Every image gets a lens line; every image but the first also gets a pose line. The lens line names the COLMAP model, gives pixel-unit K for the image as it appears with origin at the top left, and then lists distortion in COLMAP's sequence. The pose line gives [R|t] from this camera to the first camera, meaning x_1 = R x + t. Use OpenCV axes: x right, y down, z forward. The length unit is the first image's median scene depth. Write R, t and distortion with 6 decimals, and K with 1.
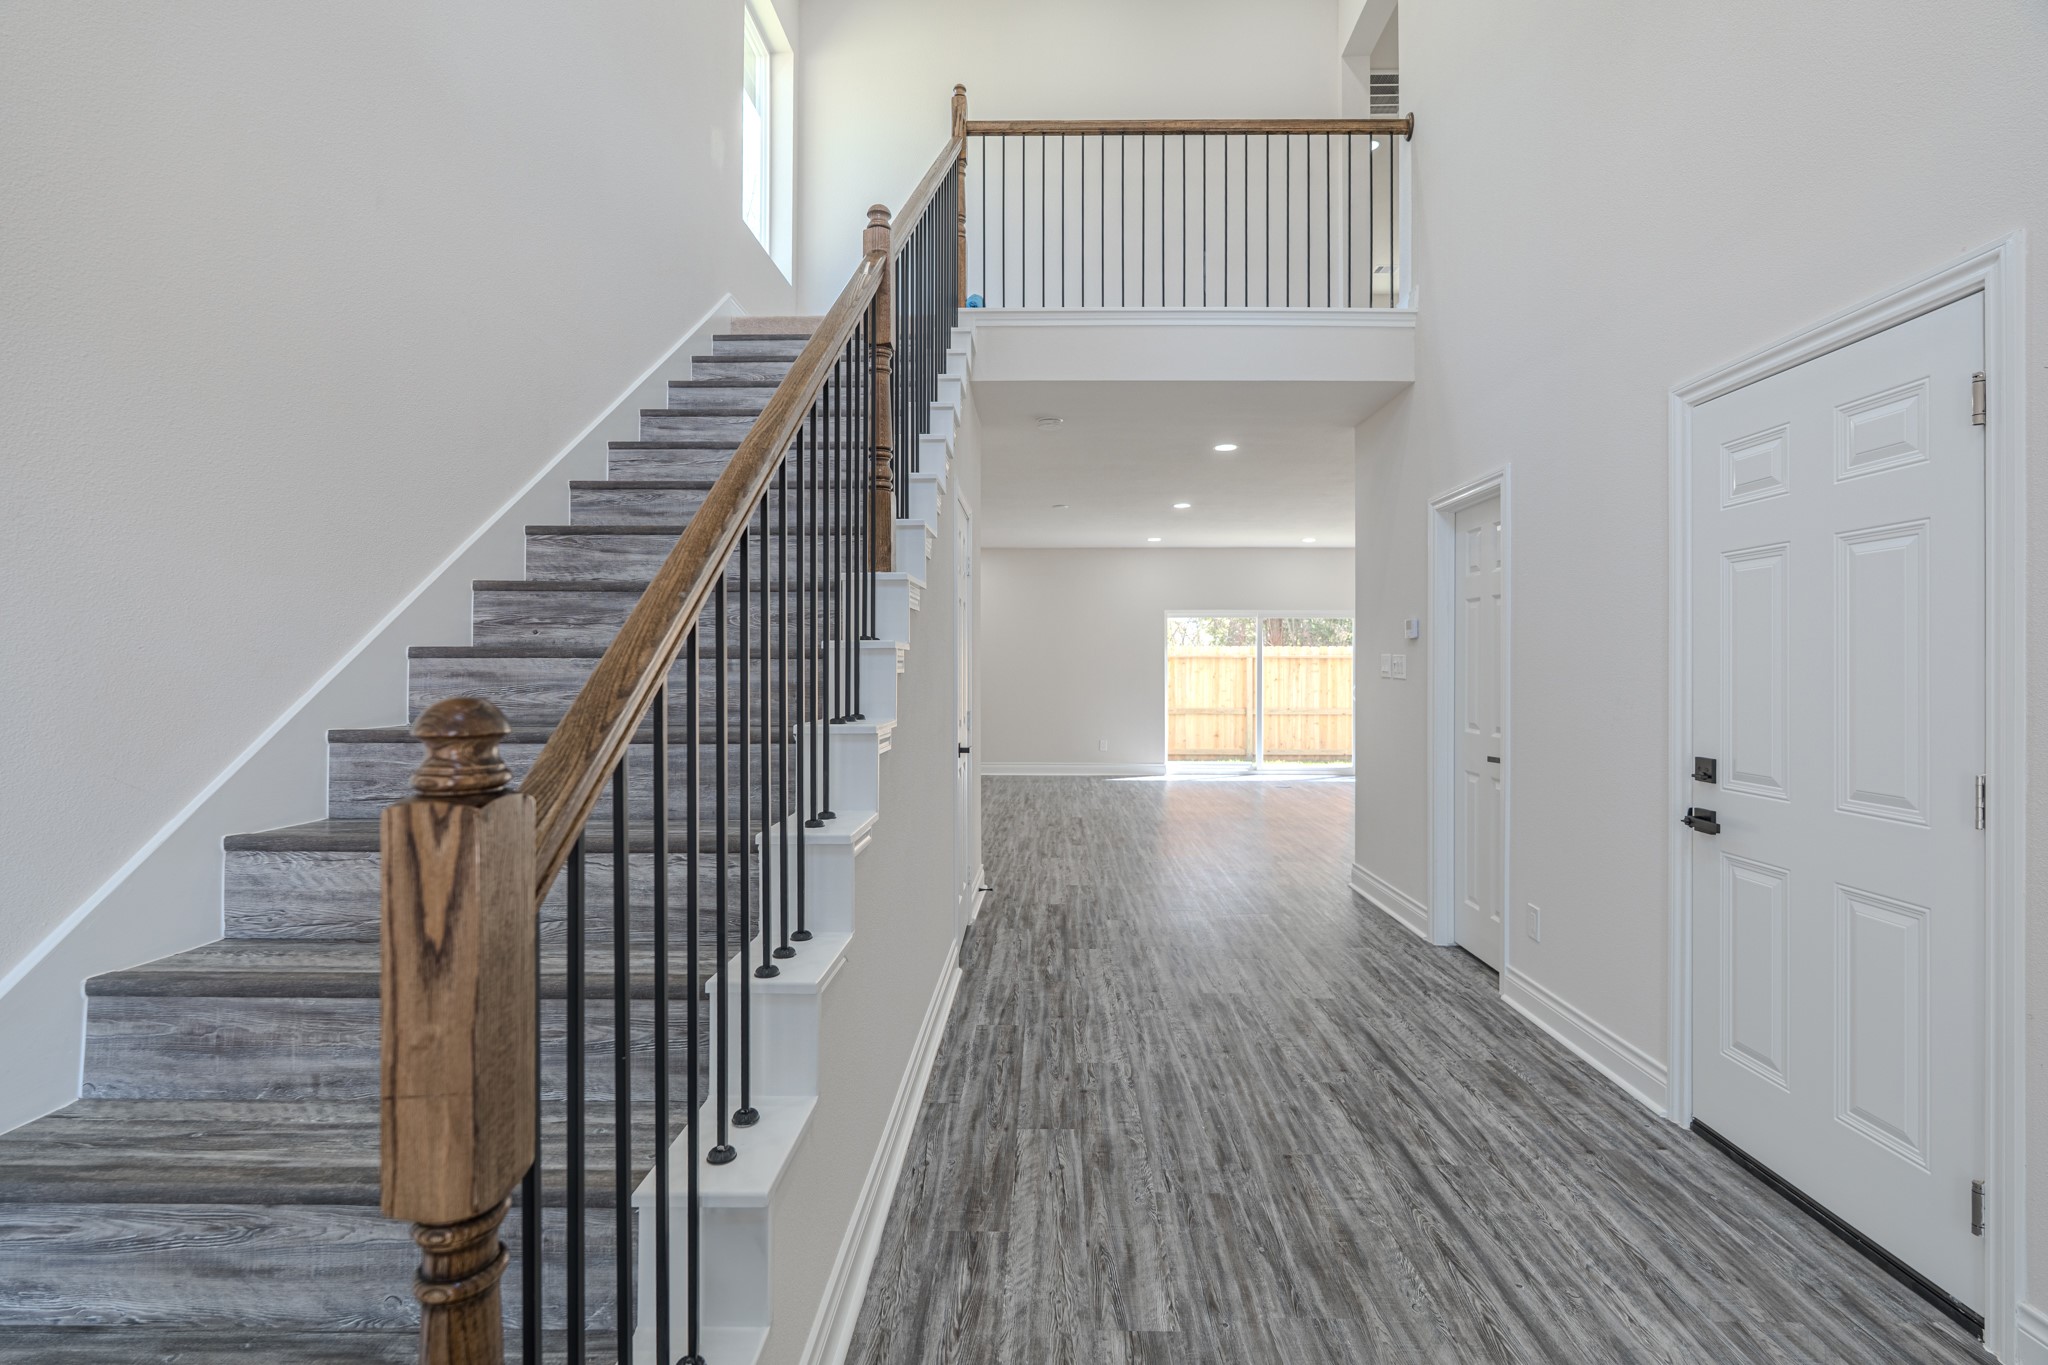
lens RADIAL K [[905.4, 0, 1016.4], [0, 905.4, 666.4], [0, 0, 1]] dist [-0.000635, -0.000597]
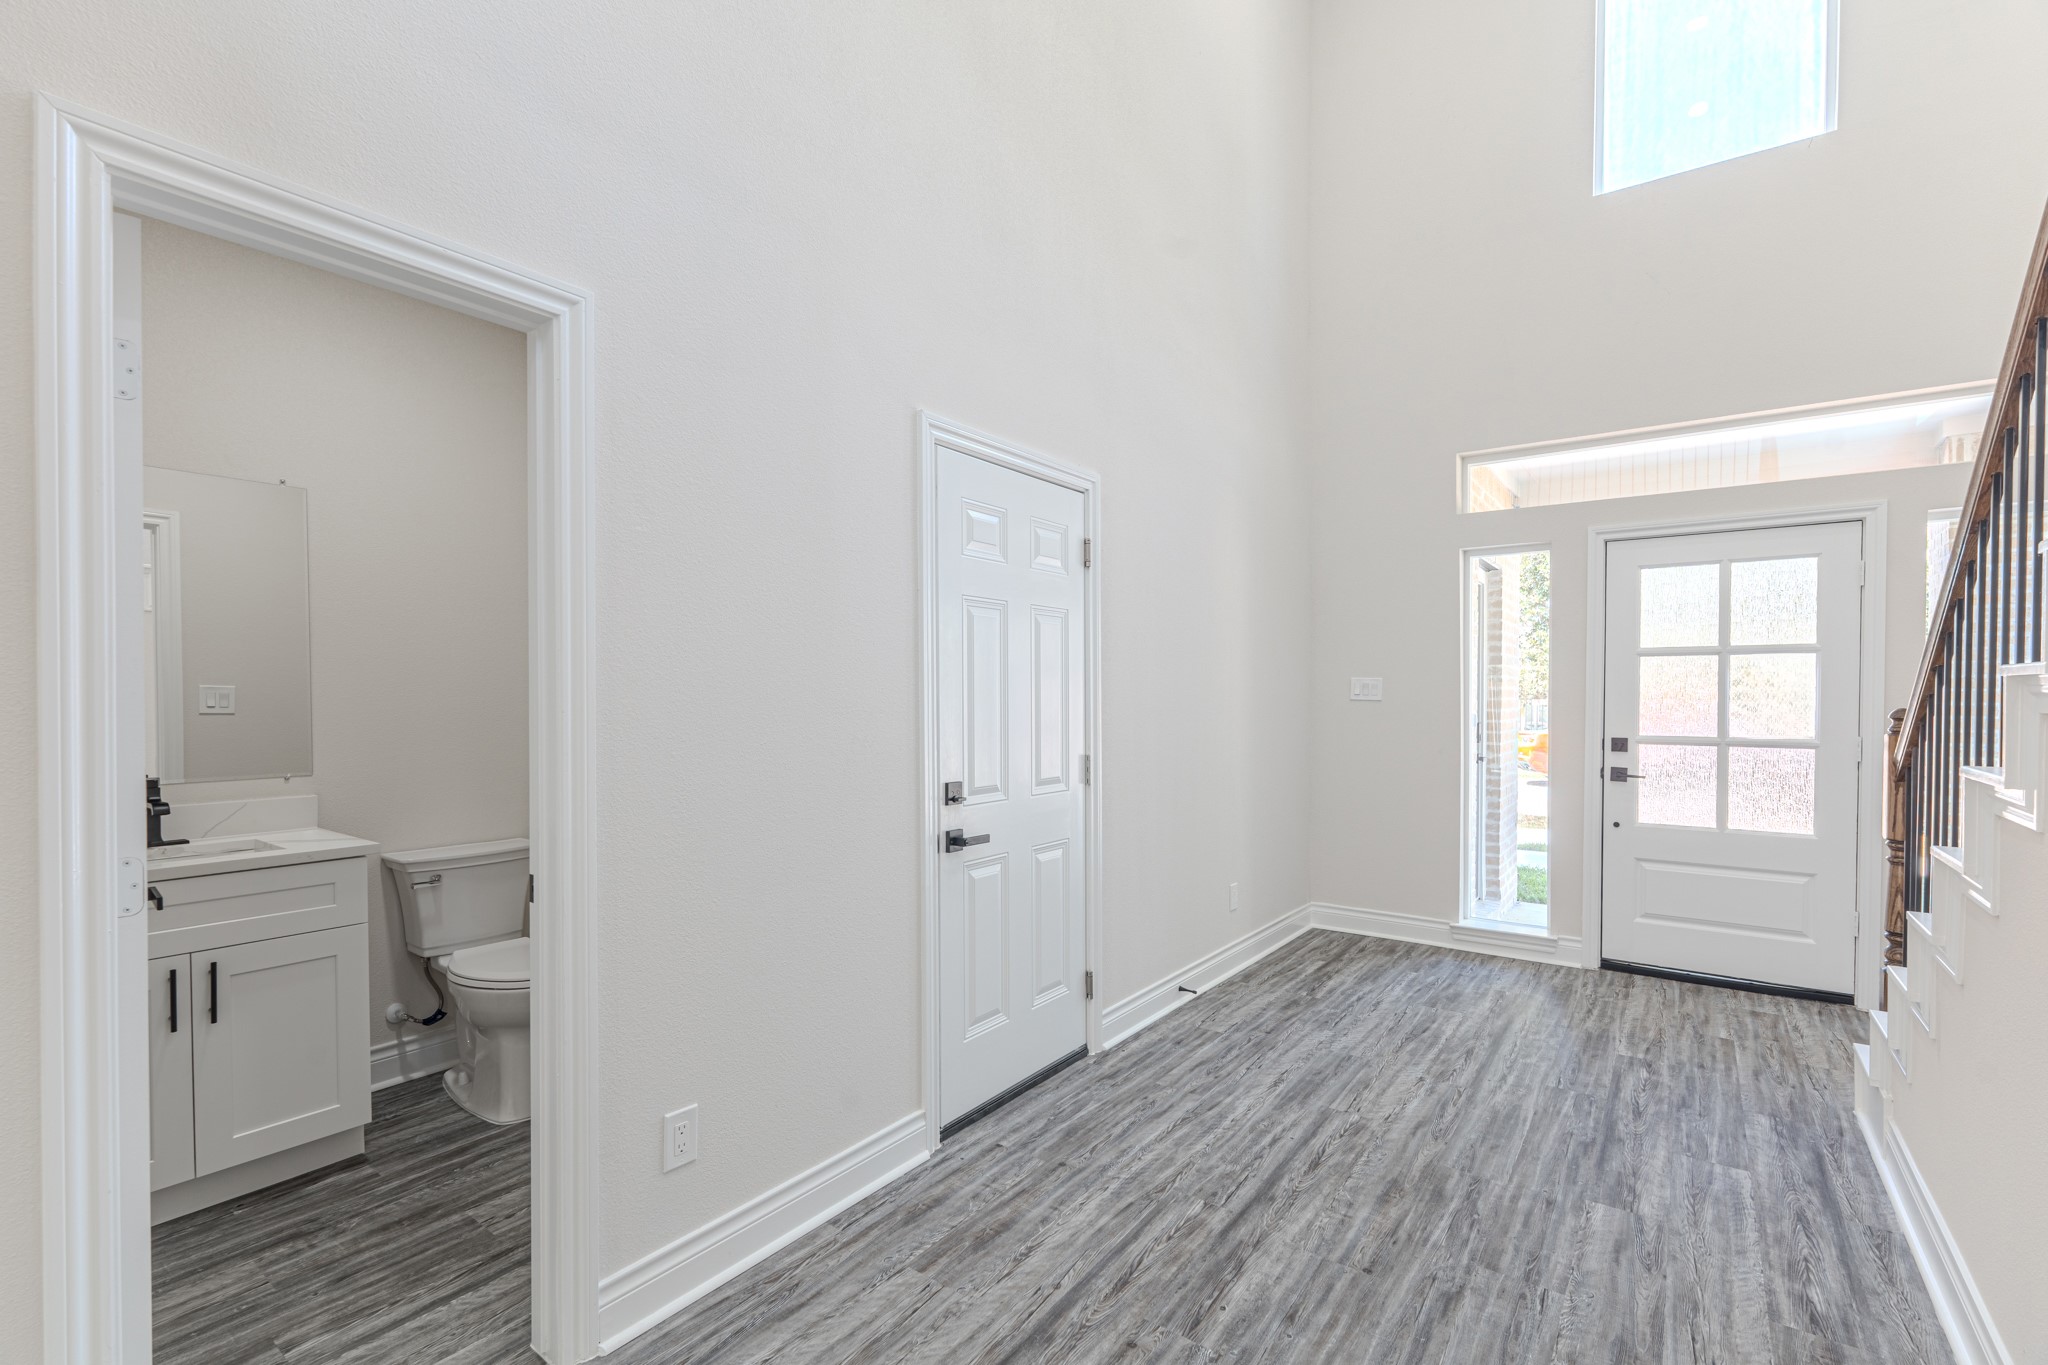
lens RADIAL K [[905.4, 0, 1016.4], [0, 905.4, 666.4], [0, 0, 1]] dist [-0.000635, -0.000597]
pose [[-0.825947, 0.014821, 0.563553, 0.088952], [-0.003524, 0.999499, -0.031451, -0.002726], [-0.563737, -0.027963, -0.825481, 2.055603]]
